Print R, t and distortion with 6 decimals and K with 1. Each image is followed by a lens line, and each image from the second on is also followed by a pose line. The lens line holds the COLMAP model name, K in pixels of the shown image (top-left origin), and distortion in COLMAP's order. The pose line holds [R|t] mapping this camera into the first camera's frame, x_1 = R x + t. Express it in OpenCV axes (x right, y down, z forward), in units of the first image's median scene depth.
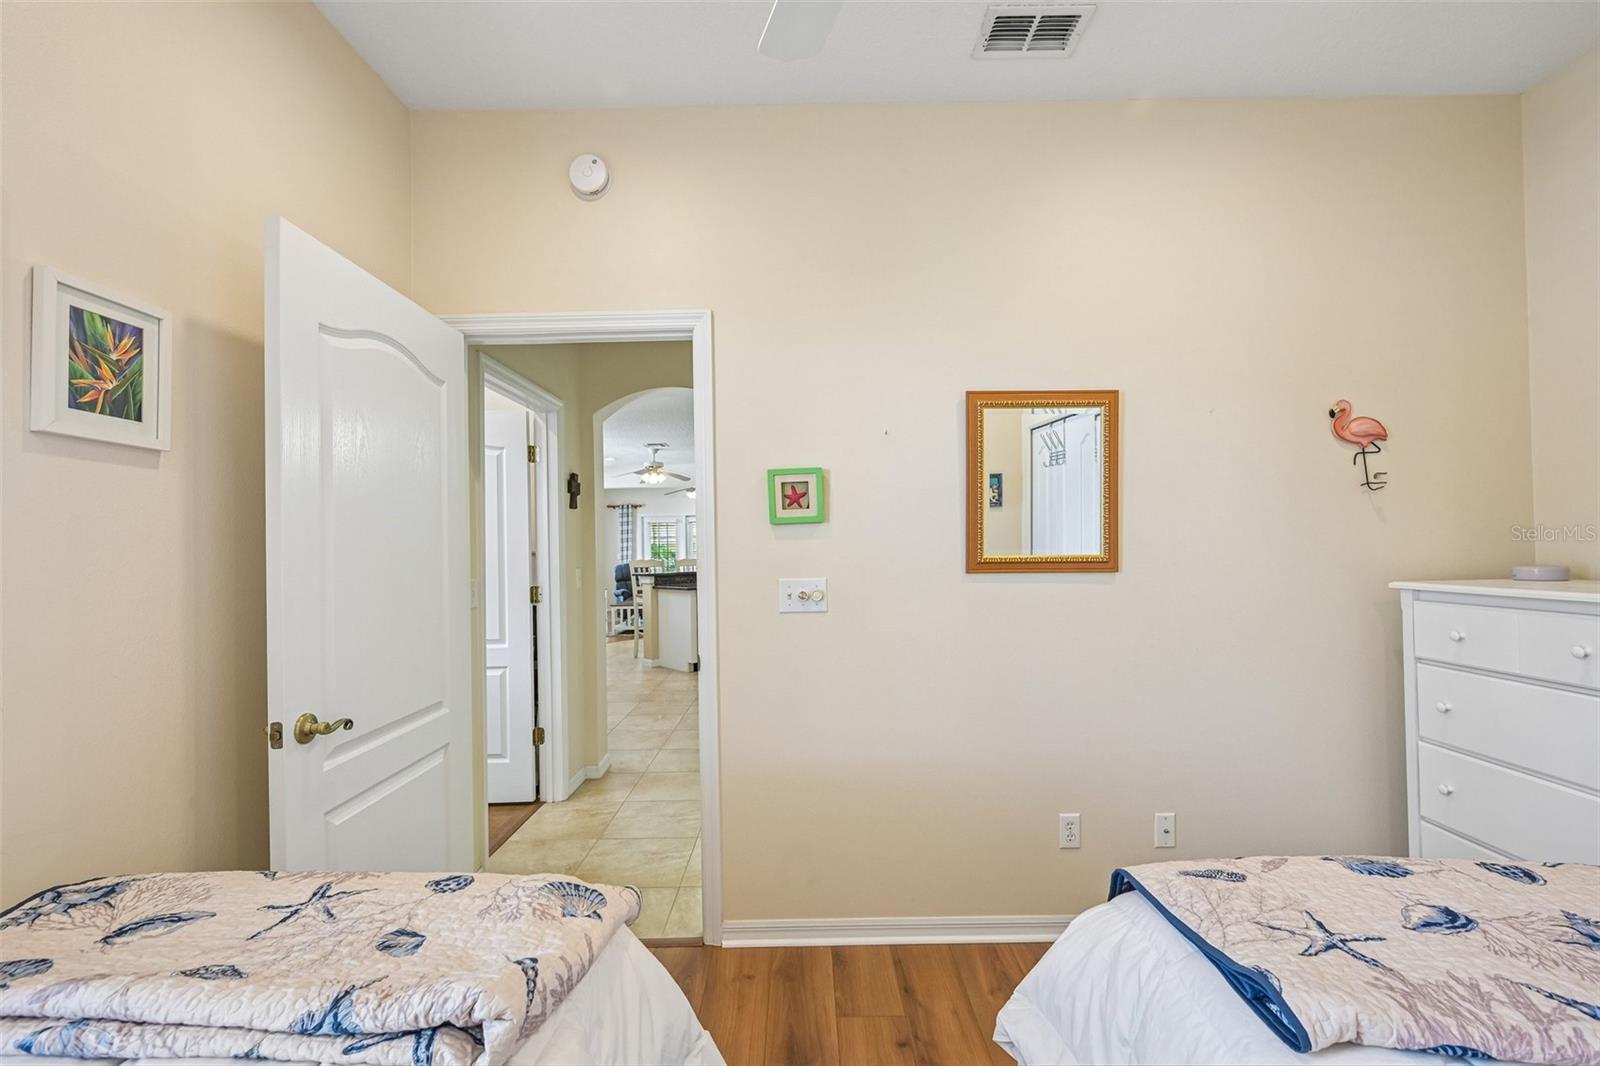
lens RADIAL K [[682.2, 0, 804.0], [0, 682.2, 540.6], [0, 0, 1]] dist [0.001116, 0.000205]
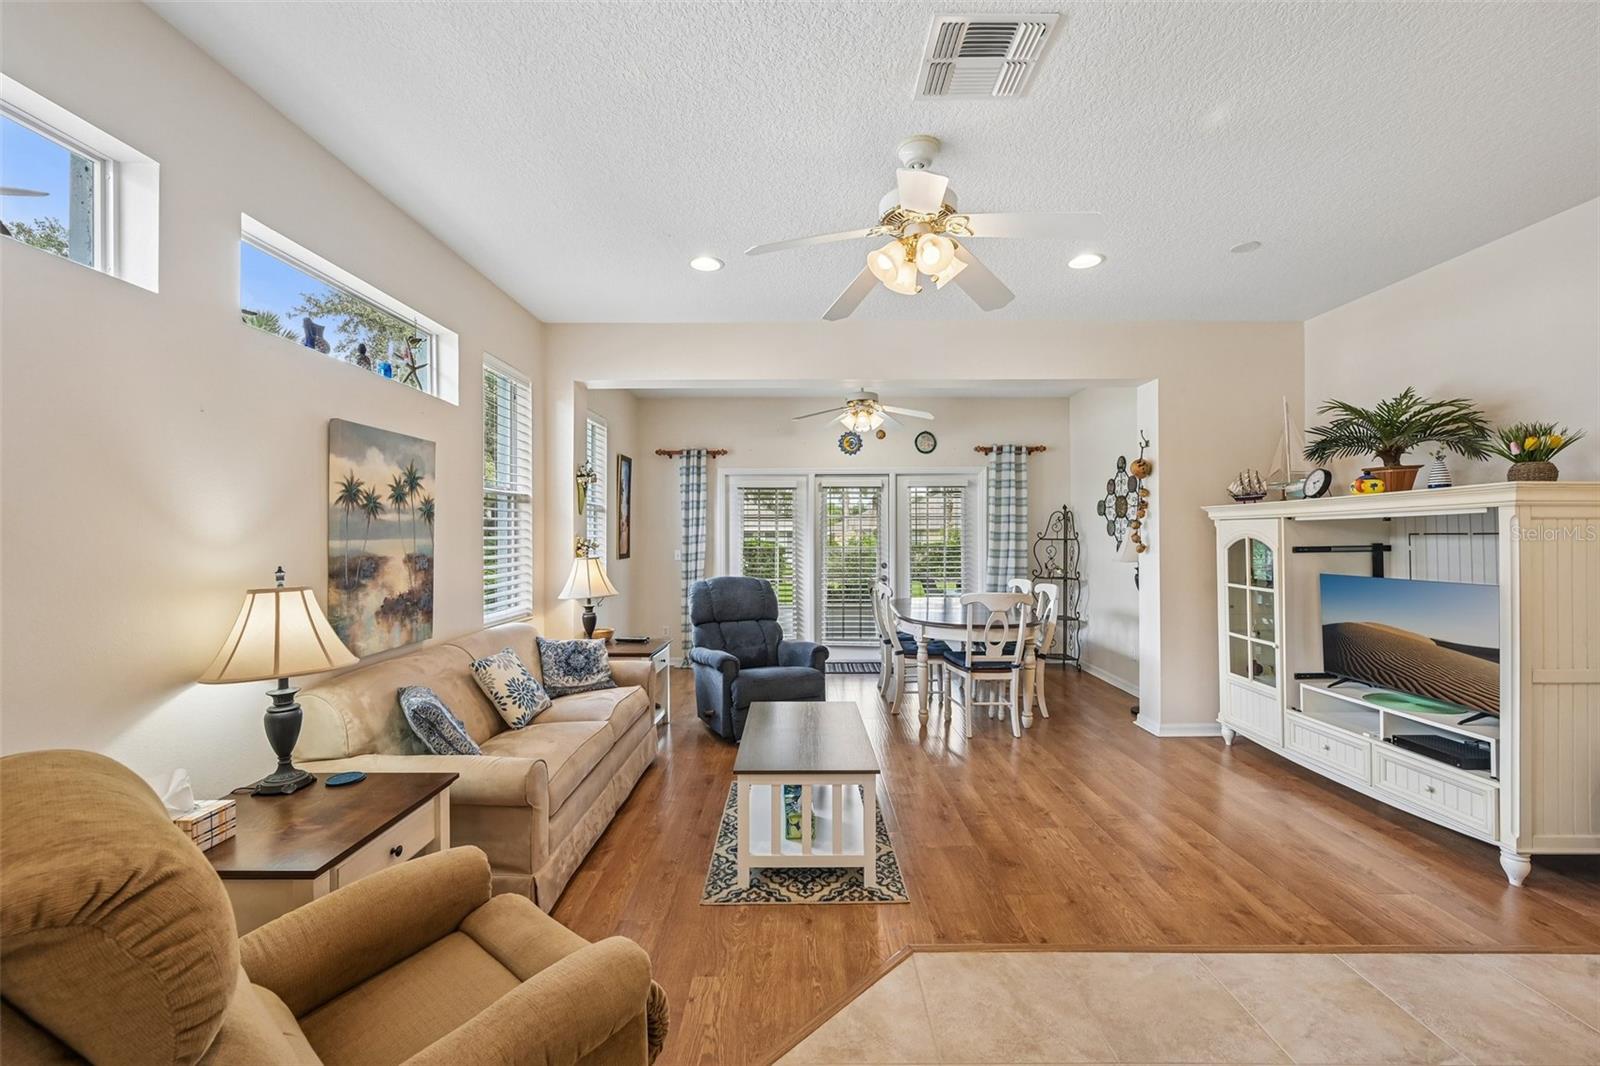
lens RADIAL K [[645.4, 0, 802.2], [0, 645.4, 532.2], [0, 0, 1]] dist [0.000301, -0.000027]
pose [[0.999885, 0.015157, -0.000738, -0.183678], [-0.015154, 0.999878, 0.003741, 0.003821], [0.000795, -0.003729, 0.999993, 0.539335]]
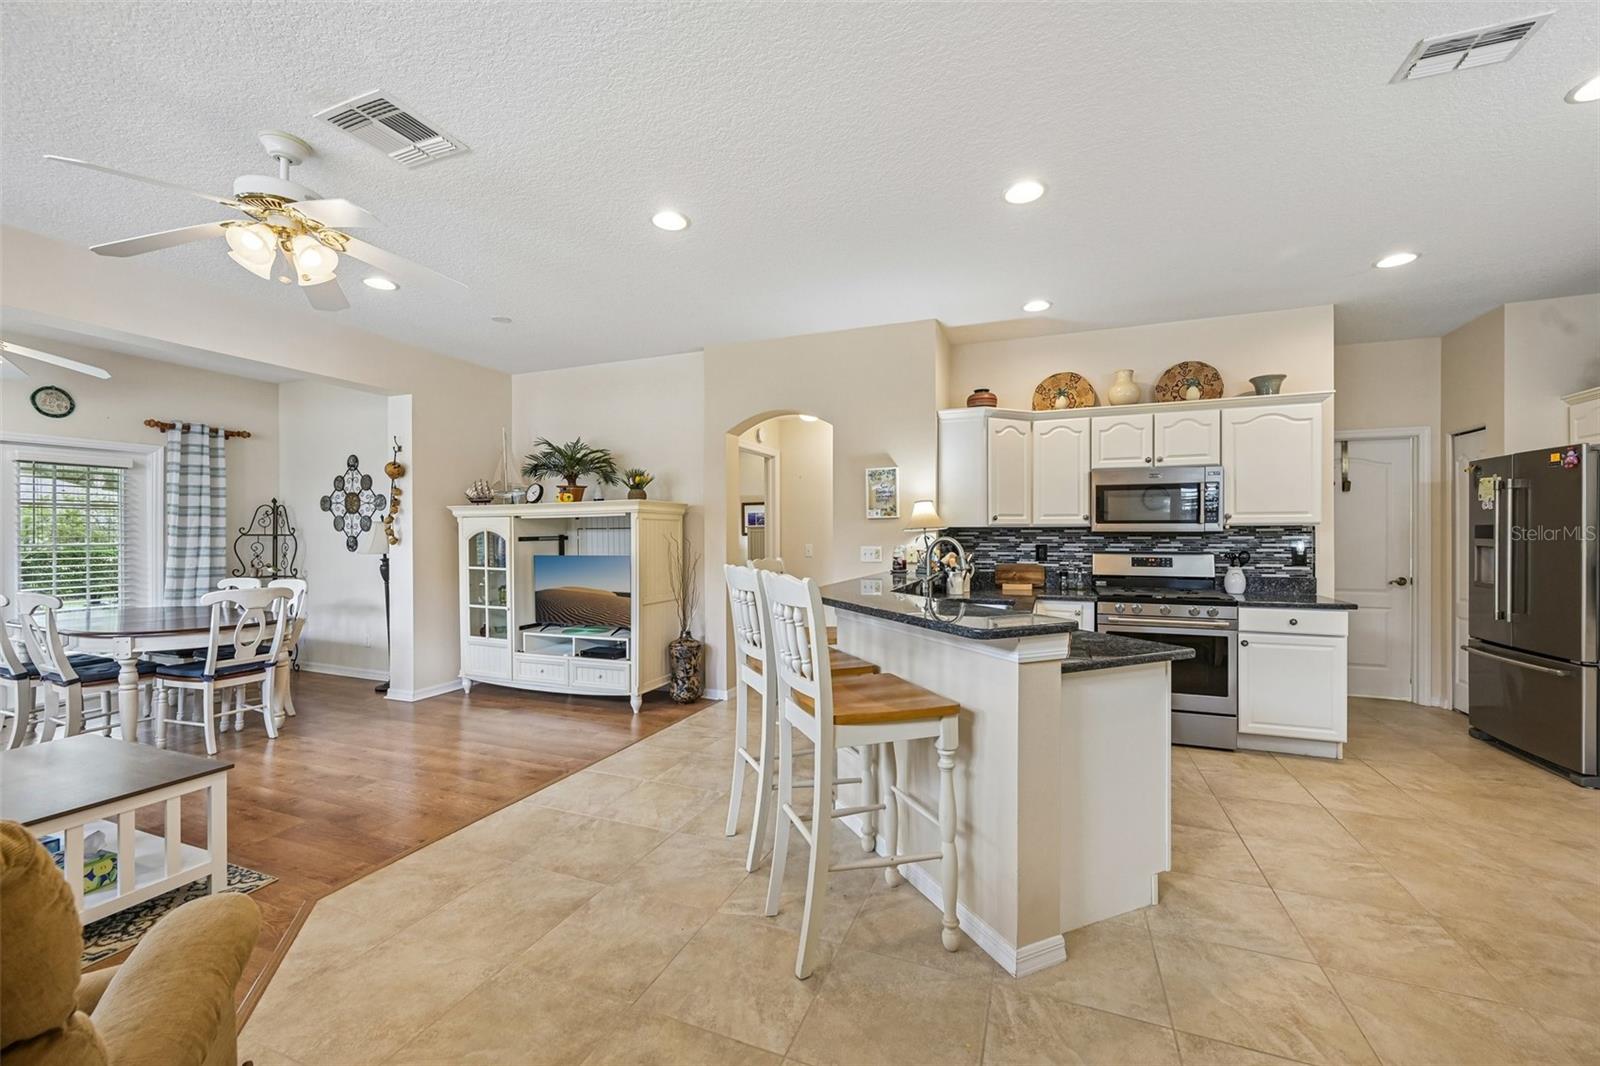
lens RADIAL K [[630.9, 0, 802.0], [0, 630.9, 537.3], [0, 0, 1]] dist [-0.001717, 0.000290]
pose [[0.369553, 0.013535, 0.929111, -0.257673], [-0.011698, 0.999882, -0.009913, 0.009243], [-0.929136, -0.007205, 0.369668, 0.517099]]
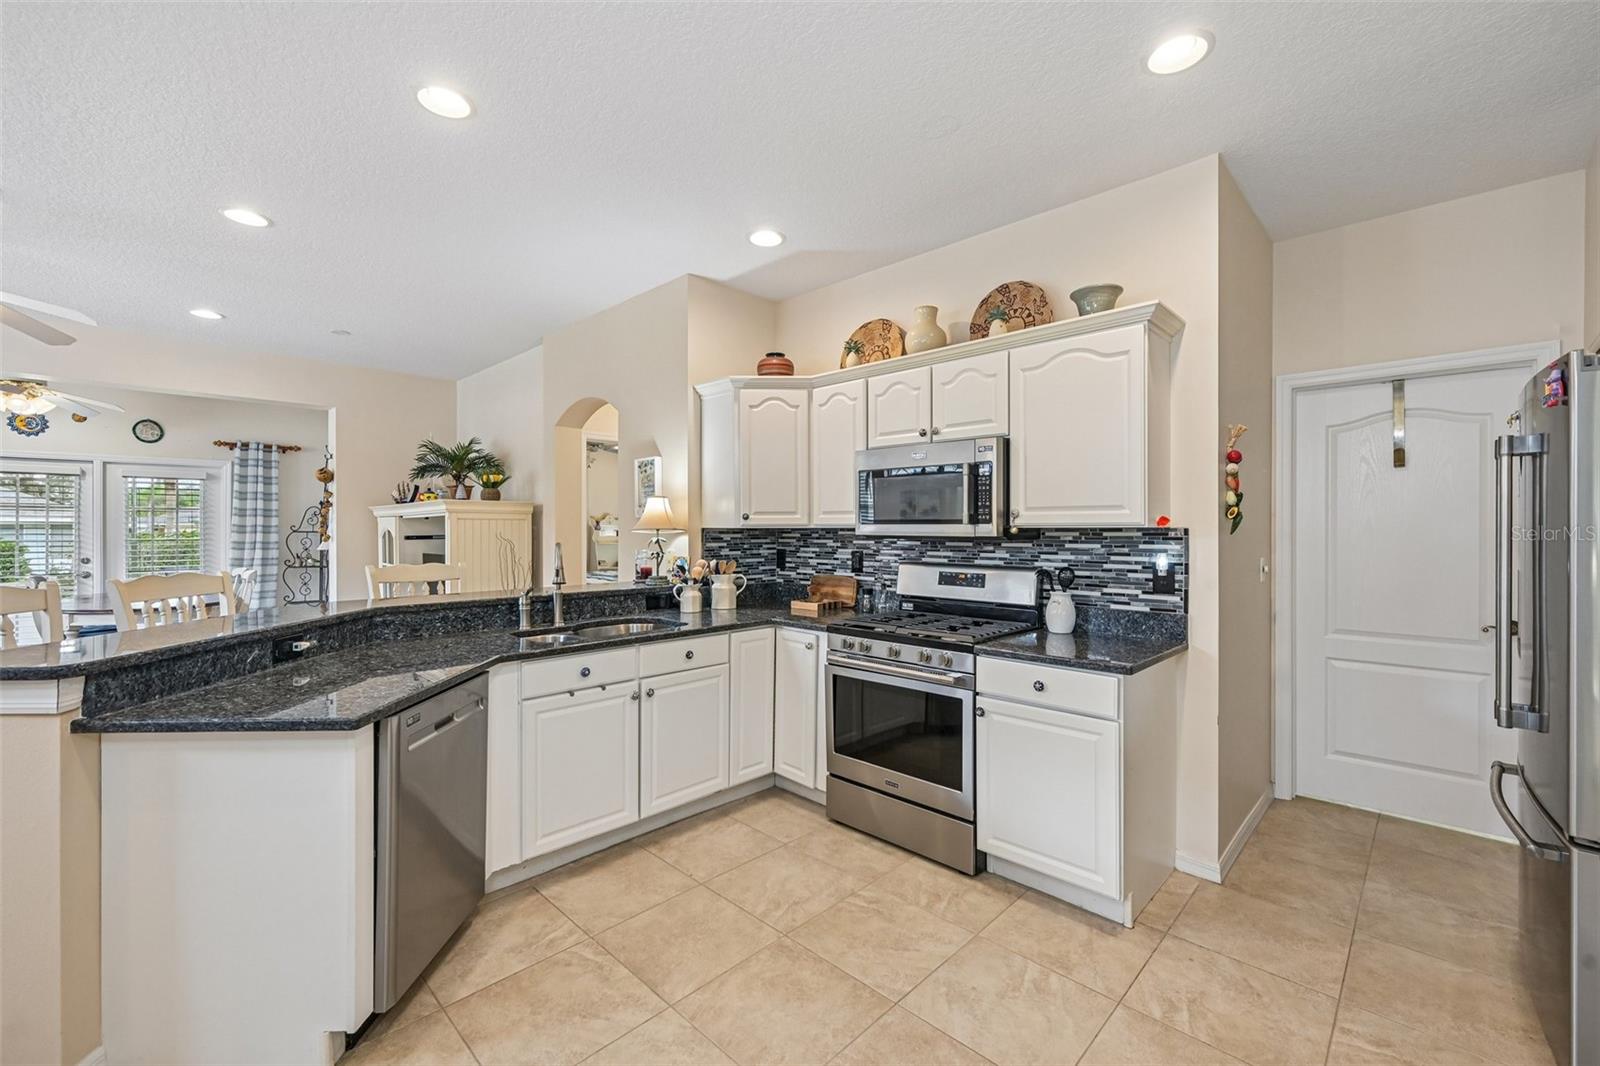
lens RADIAL K [[663.2, 0, 801.6], [0, 663.2, 530.4], [0, 0, 1]] dist [-0.001155, 0.000276]
pose [[0.693942, 0.015824, 0.719857, -0.110389], [-0.018310, 0.999823, -0.004327, 0.001911], [-0.719798, -0.010178, 0.694109, 0.358637]]
